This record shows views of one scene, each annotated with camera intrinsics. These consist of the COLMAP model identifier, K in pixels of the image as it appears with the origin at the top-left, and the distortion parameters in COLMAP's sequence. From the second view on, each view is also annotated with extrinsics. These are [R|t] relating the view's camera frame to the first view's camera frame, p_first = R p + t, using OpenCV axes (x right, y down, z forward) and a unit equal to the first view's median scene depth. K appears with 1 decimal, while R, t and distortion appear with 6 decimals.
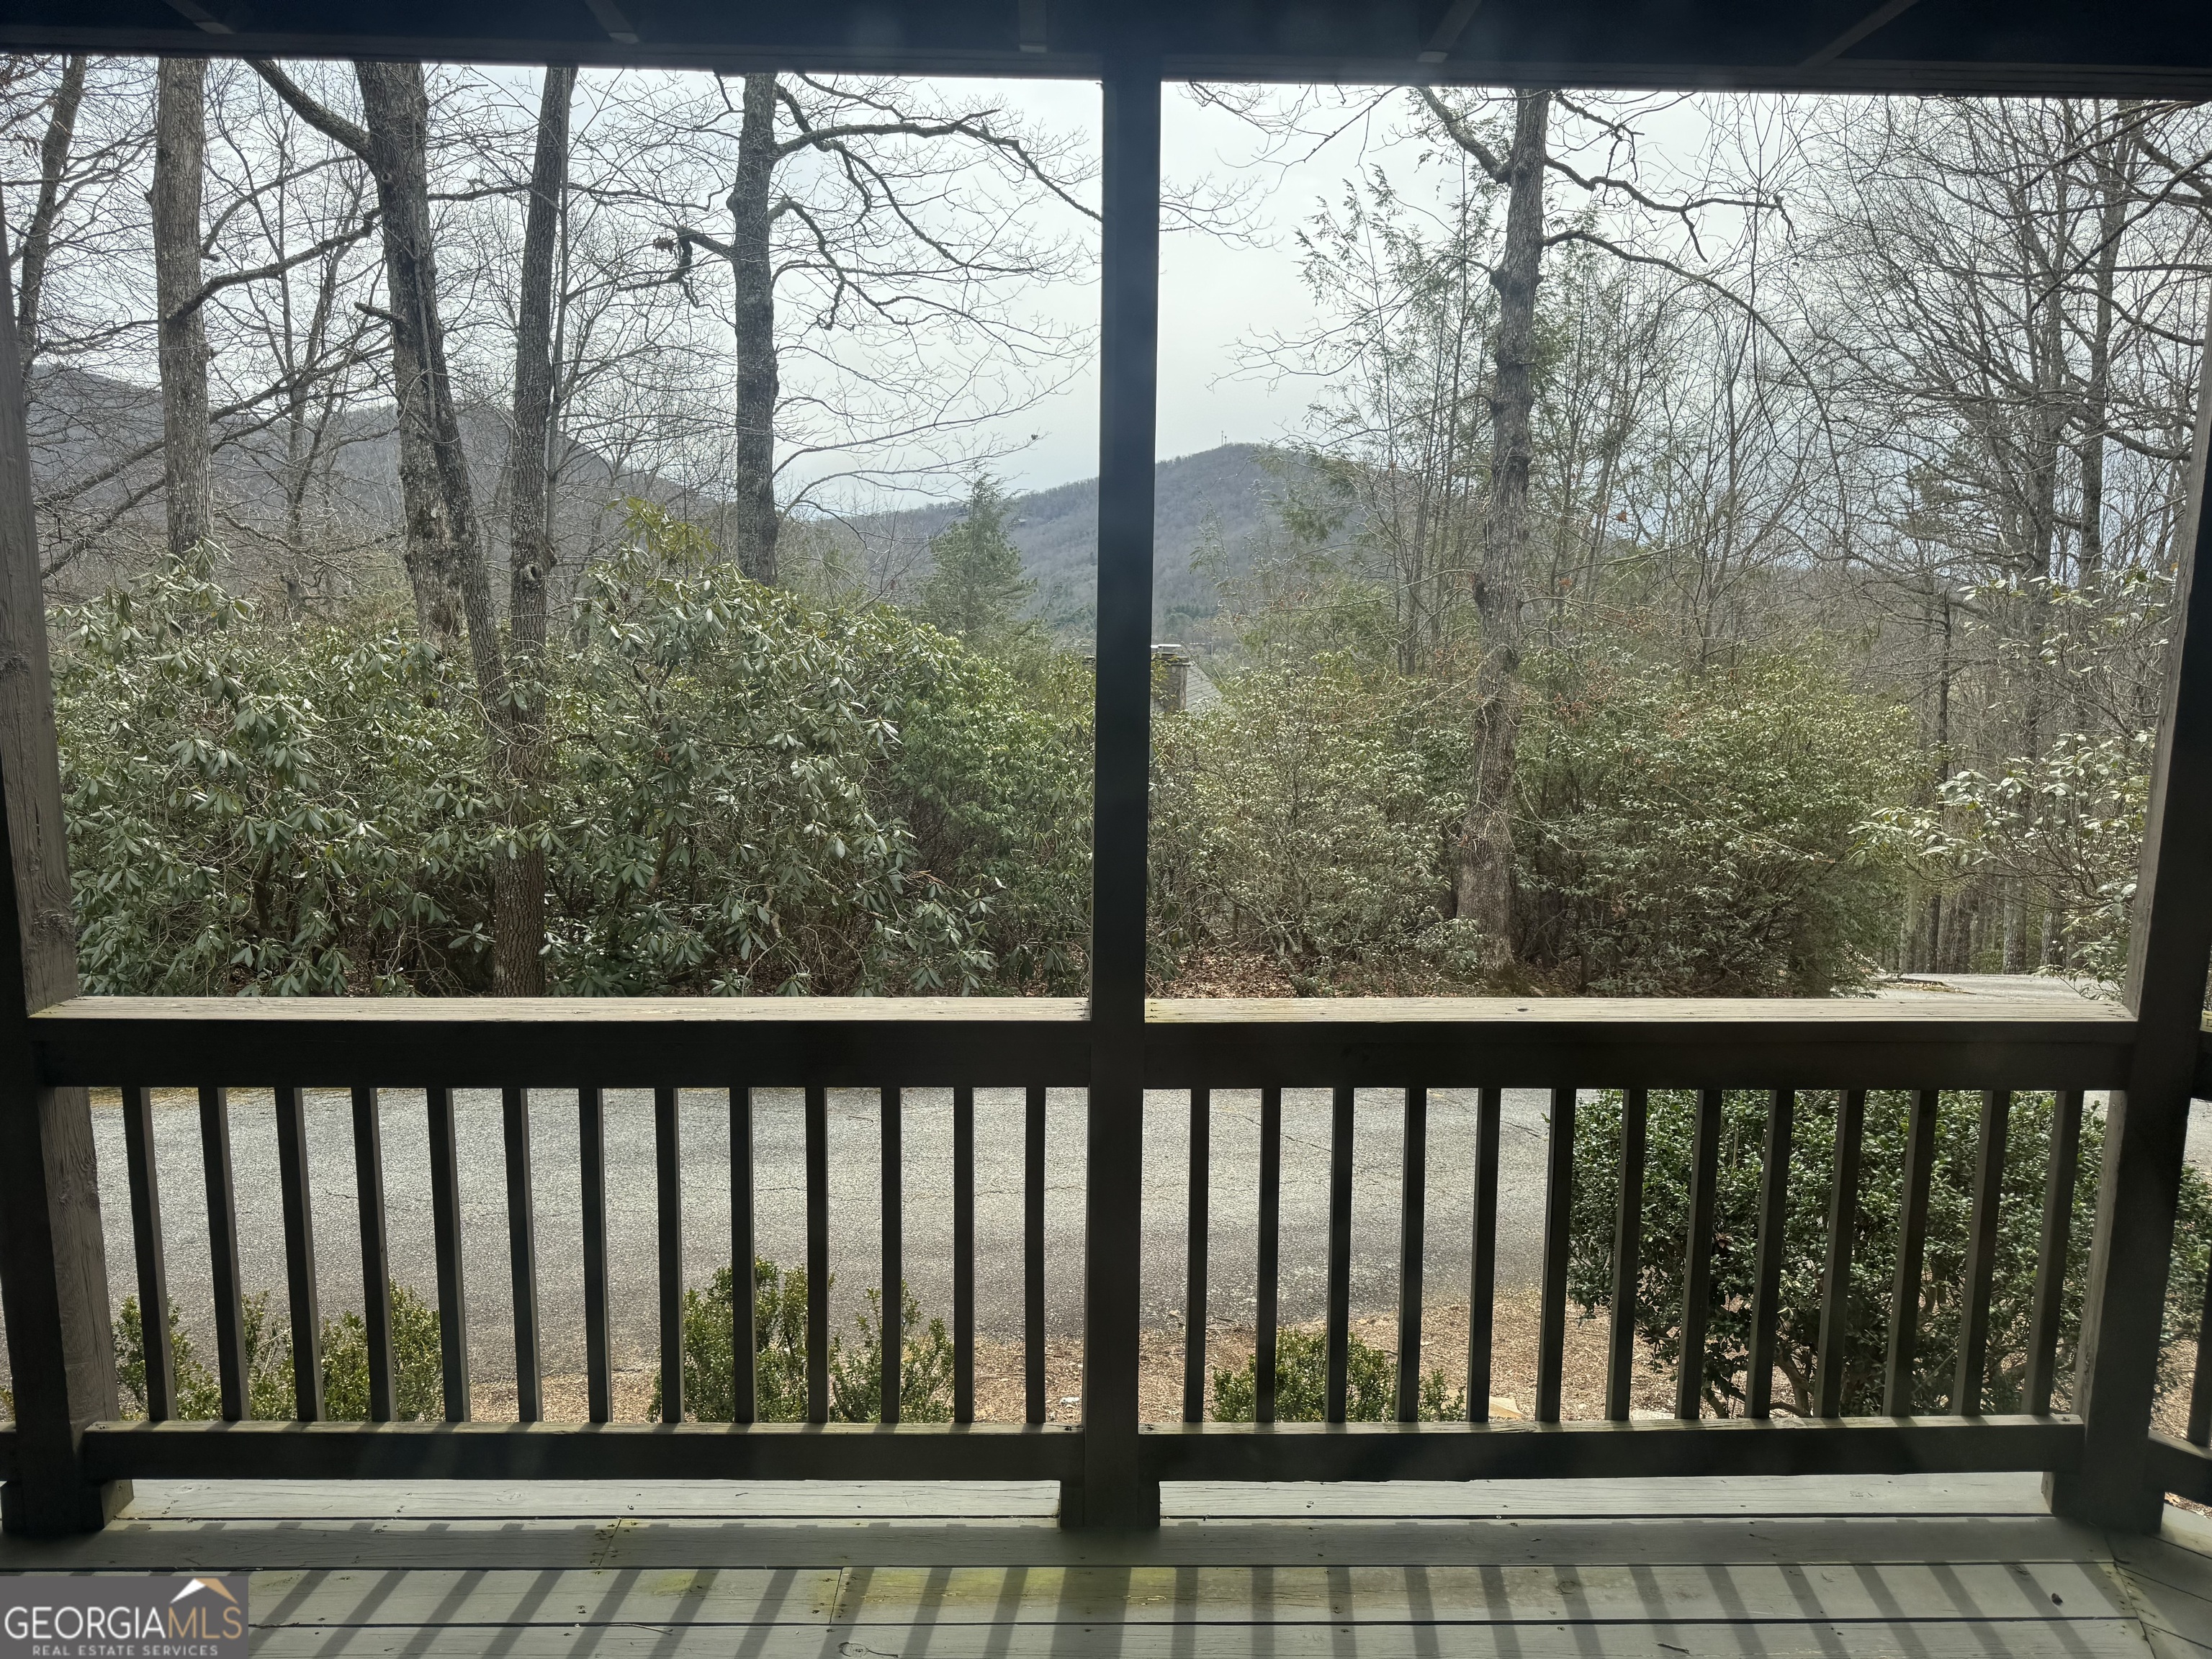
lens RADIAL K [[1555.4, 0, 1105.3], [0, 1555.4, 821.8], [0, 0, 1]] dist [0.042748, -0.045061]
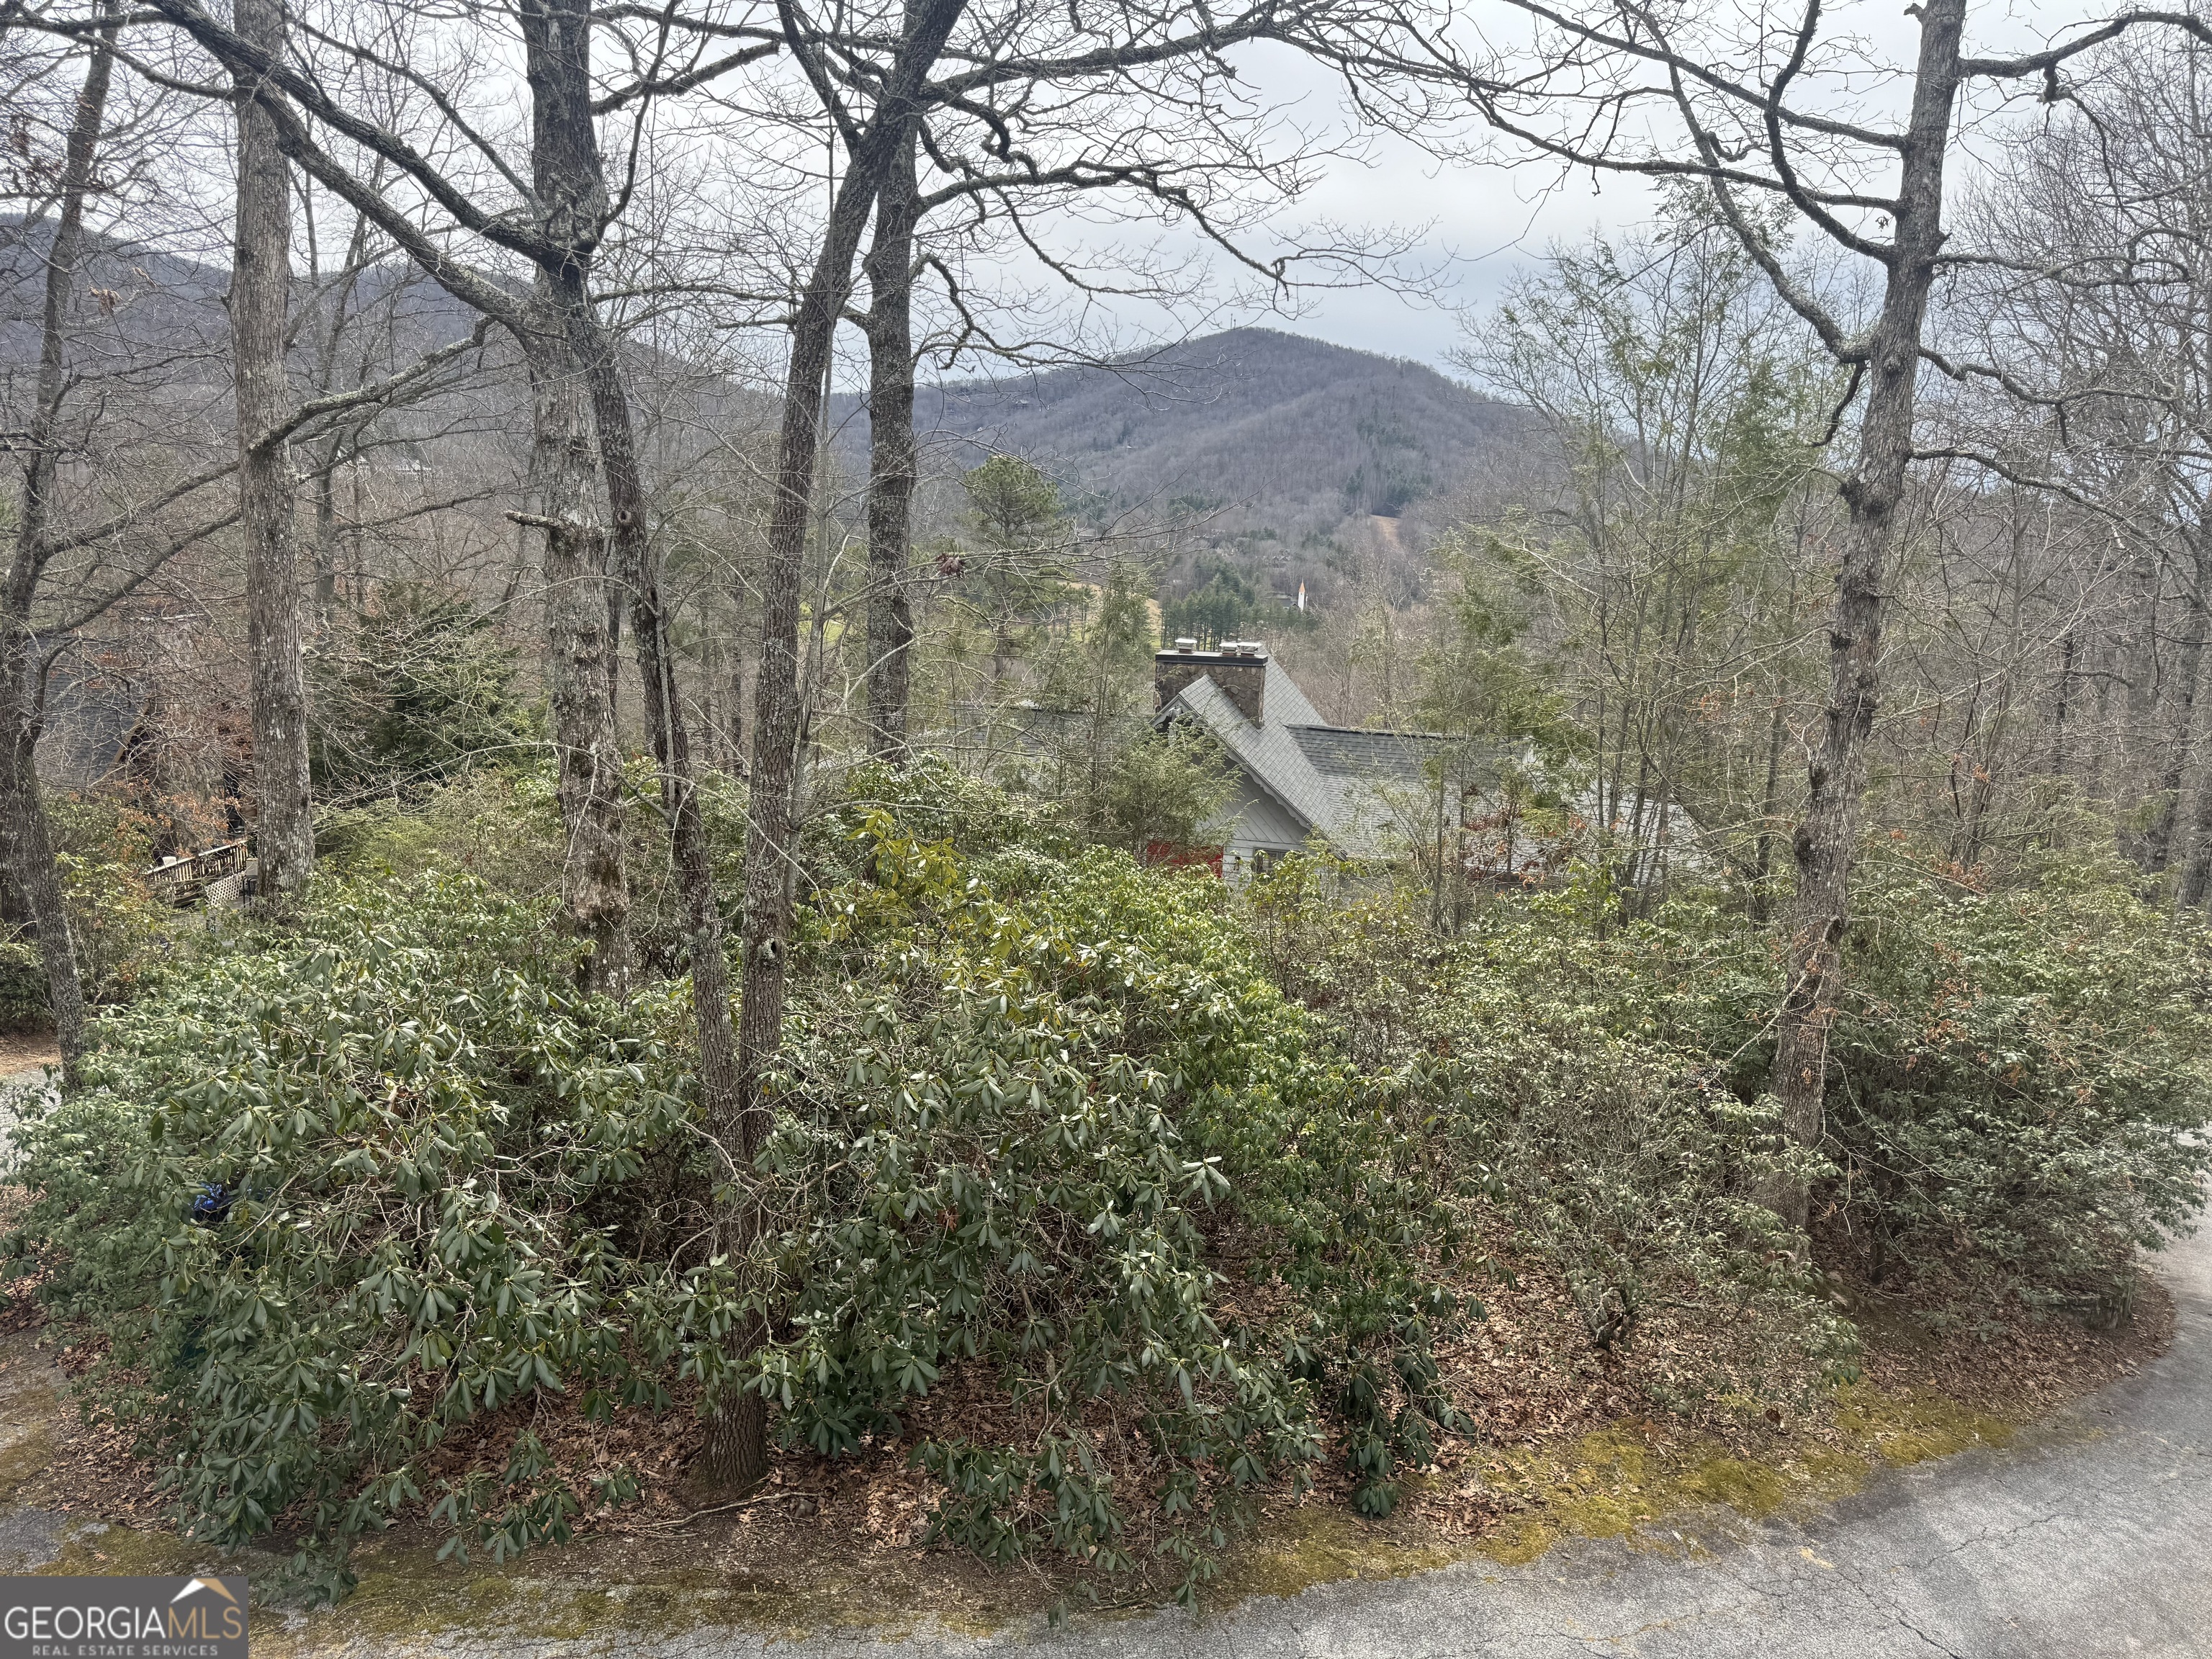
lens RADIAL K [[1555.4, 0, 1111.0], [0, 1555.4, 822.8], [0, 0, 1]] dist [0.042748, -0.045061]
pose [[0.999691, 0.023271, 0.008699, -0.101876], [-0.023838, 0.997113, 0.072093, -0.148059], [-0.006997, -0.072278, 0.997360, 0.099090]]
